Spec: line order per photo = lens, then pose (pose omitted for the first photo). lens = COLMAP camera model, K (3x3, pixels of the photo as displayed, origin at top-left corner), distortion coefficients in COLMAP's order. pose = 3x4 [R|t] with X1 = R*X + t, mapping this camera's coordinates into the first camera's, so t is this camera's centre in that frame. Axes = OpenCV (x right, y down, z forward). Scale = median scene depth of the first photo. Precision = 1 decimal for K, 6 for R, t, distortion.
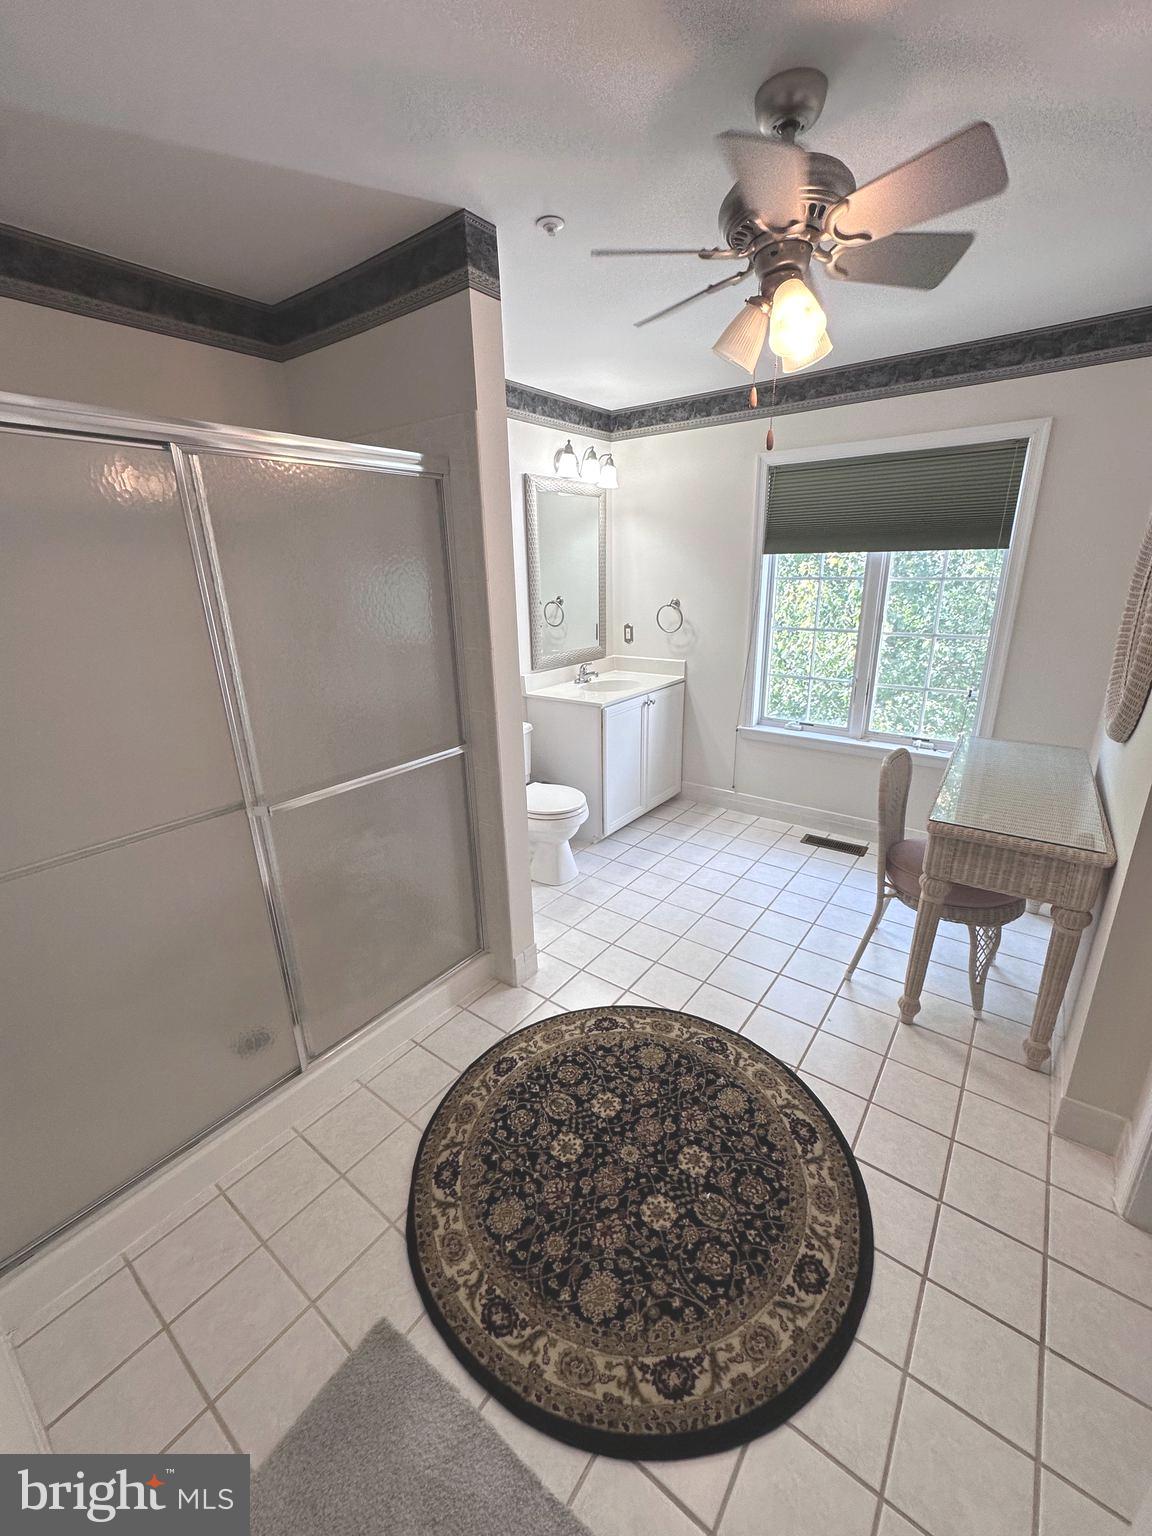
lens RADIAL K [[612.8, 0, 577.3], [0, 612.8, 767.6], [0, 0, 1]] dist [-0.003260, -0.000005]
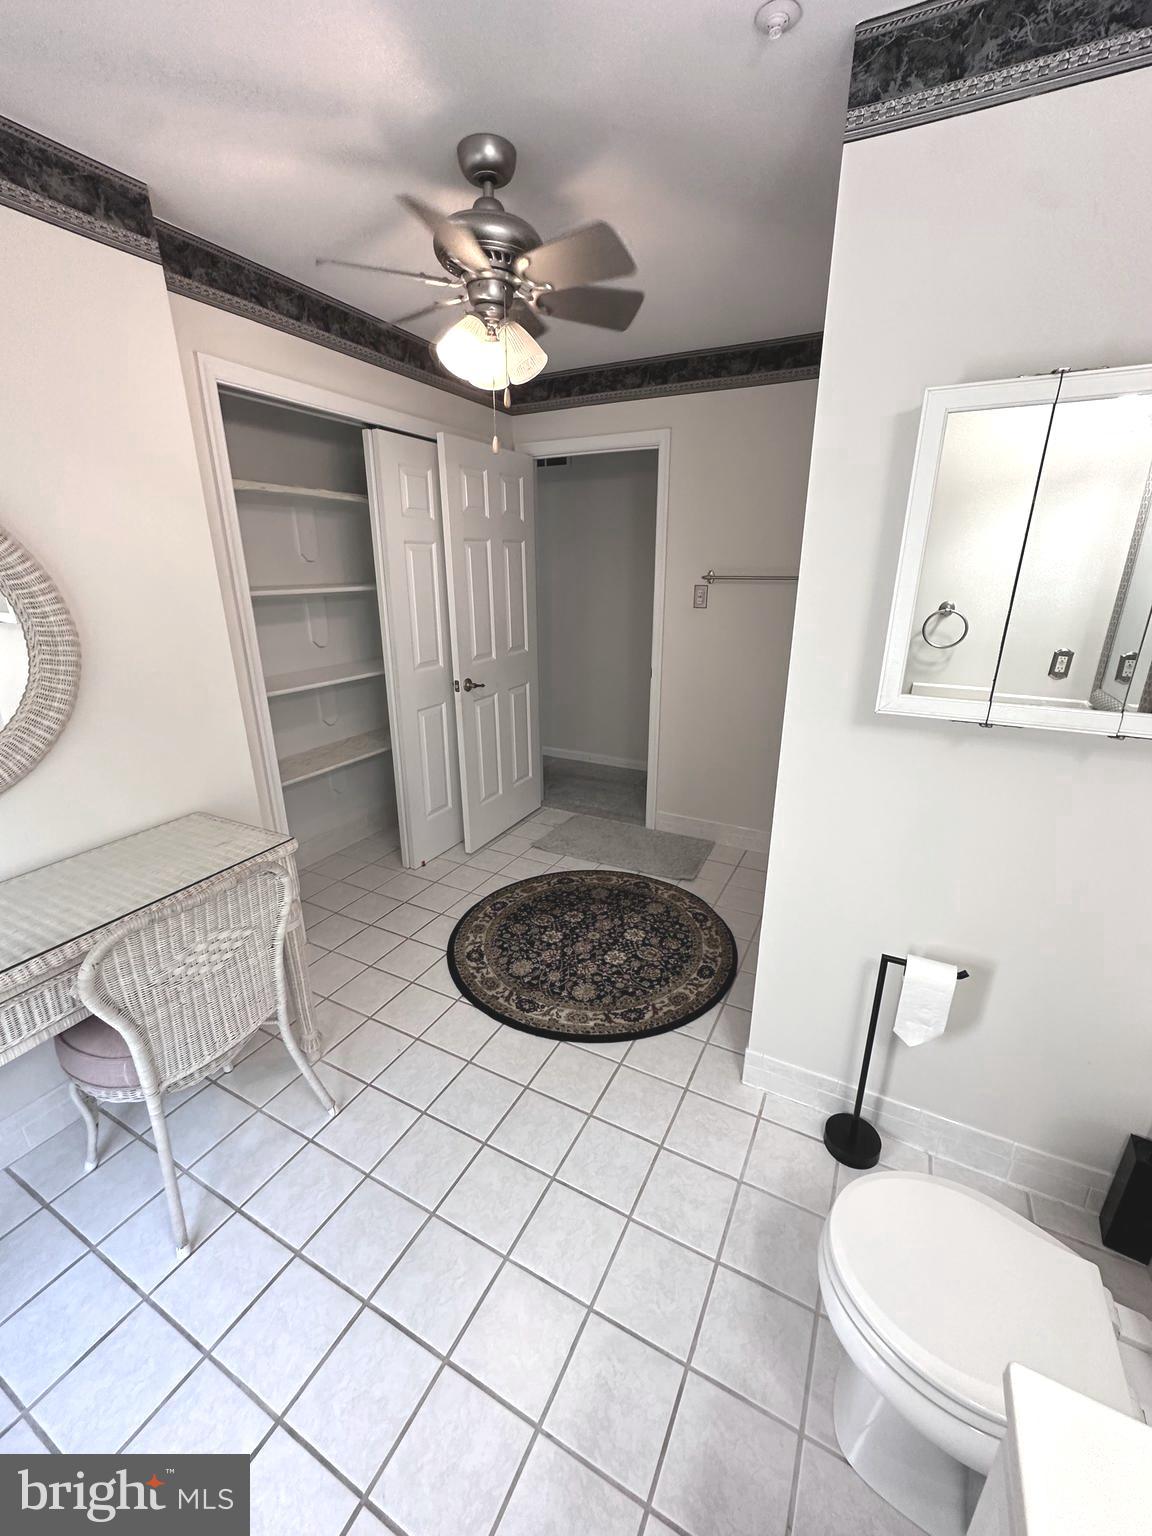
lens RADIAL K [[612.8, 0, 577.3], [0, 612.8, 767.6], [0, 0, 1]] dist [-0.003260, -0.000005]
pose [[-0.986113, 0.077848, -0.146699, 0.285950], [-0.026567, 0.798013, 0.602055, -0.567903], [0.163937, 0.597591, -0.784863, 1.743413]]
